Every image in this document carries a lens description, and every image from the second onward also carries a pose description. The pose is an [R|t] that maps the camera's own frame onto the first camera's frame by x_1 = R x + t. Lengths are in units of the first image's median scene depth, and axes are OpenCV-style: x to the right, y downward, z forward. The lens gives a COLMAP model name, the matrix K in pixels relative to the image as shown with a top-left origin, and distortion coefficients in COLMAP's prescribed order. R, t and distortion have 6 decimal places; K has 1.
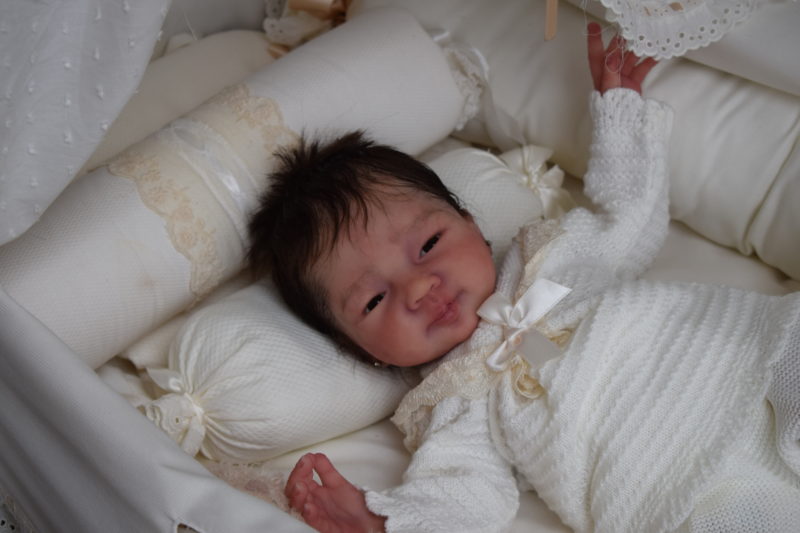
lens RADIAL K [[1865.7, 0, 402.5], [0, 1865.7, 268.1], [0, 0, 1]] dist [0.022426, 0.000000]
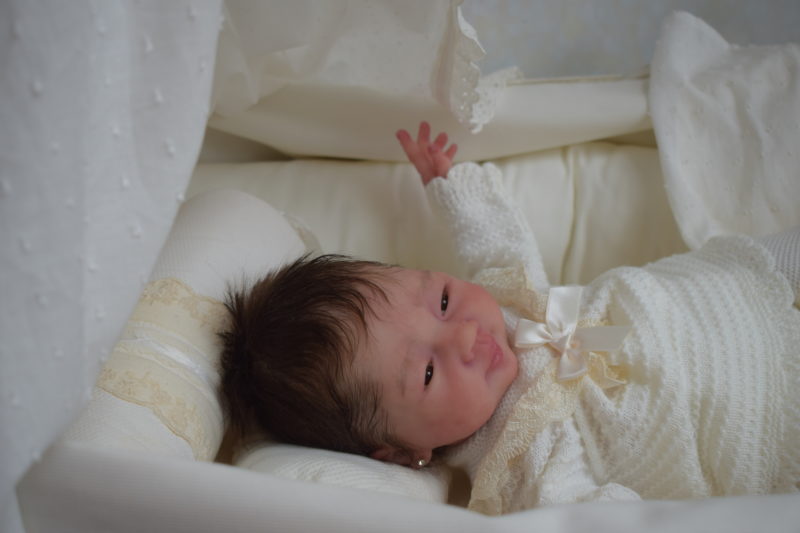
lens RADIAL K [[1178.5, 0, 376.0], [0, 1178.5, 297.3], [0, 0, 1]] dist [-0.010783, 0.000000]
pose [[0.772191, -0.287007, 0.566876, -0.357901], [0.461826, 0.866271, -0.190504, 0.085866], [-0.436392, 0.408904, 0.801474, 0.535421]]
